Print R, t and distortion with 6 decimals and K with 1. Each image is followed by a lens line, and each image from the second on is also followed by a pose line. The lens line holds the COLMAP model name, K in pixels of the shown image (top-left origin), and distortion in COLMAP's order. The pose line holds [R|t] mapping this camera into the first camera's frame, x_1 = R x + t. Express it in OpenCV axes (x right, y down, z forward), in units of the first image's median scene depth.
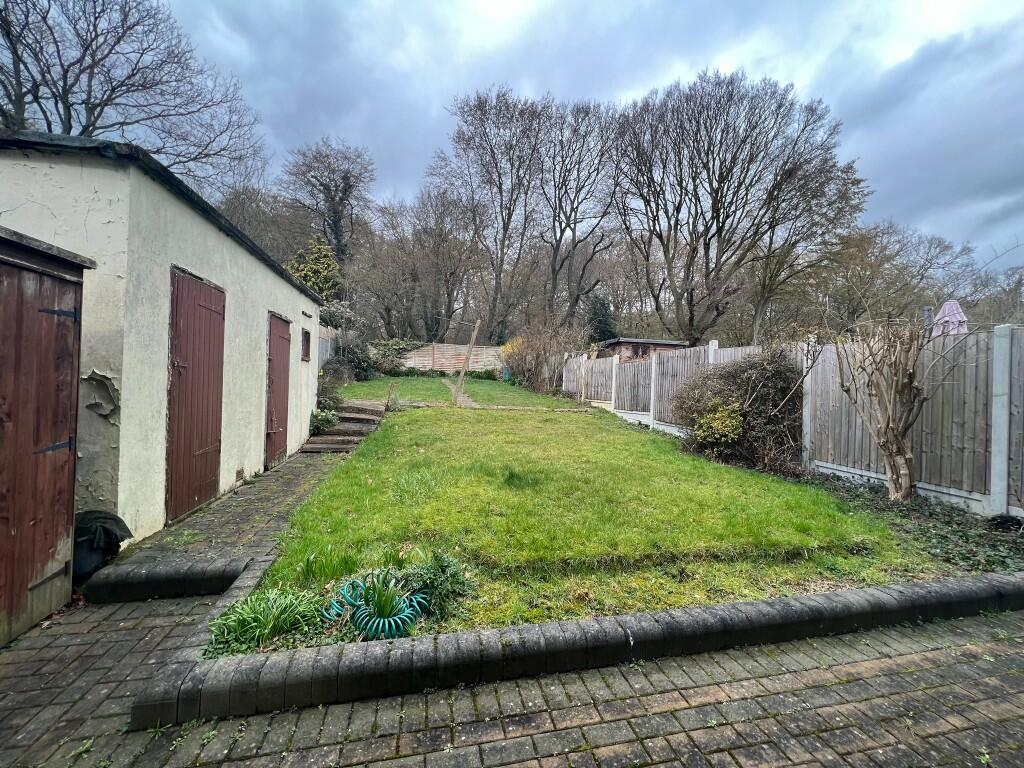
lens RADIAL K [[408.1, 0, 512.5], [0, 408.1, 384.5], [0, 0, 1]] dist [-0.000564, 0.000227]
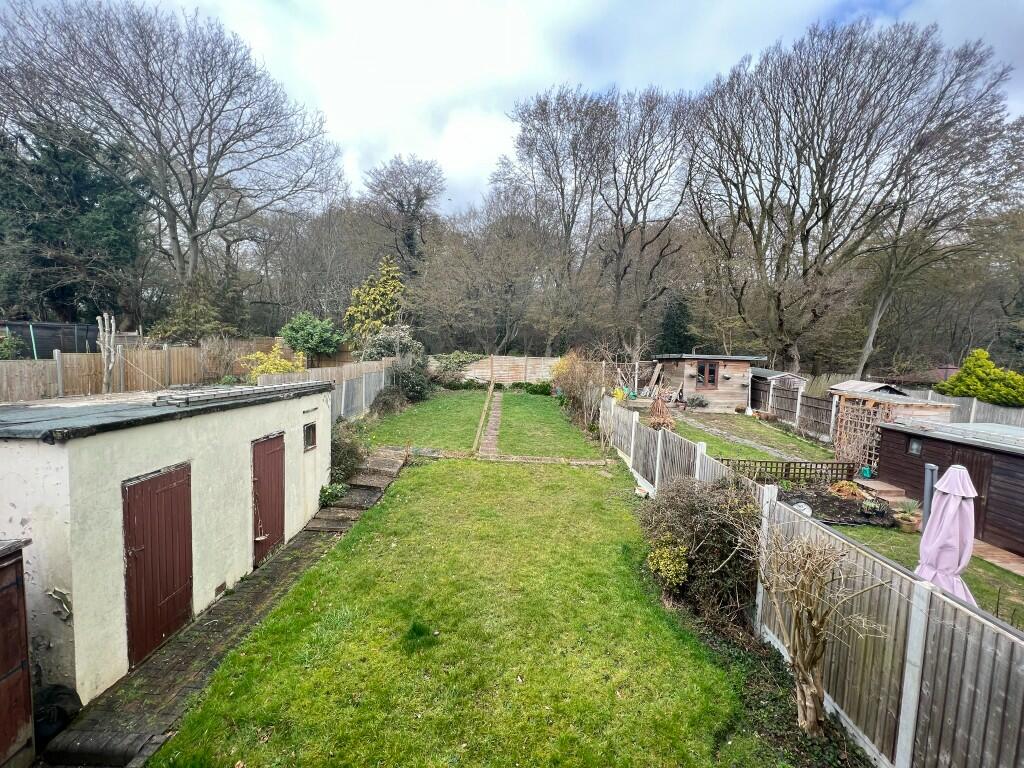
lens RADIAL K [[408.1, 0, 512.5], [0, 408.1, 383.7], [0, 0, 1]] dist [-0.000564, 0.000227]
pose [[0.973195, 0.024517, -0.228672, 0.107983], [-0.009611, 0.997769, 0.066072, -0.112957], [0.229781, -0.062103, 0.971259, 0.005620]]
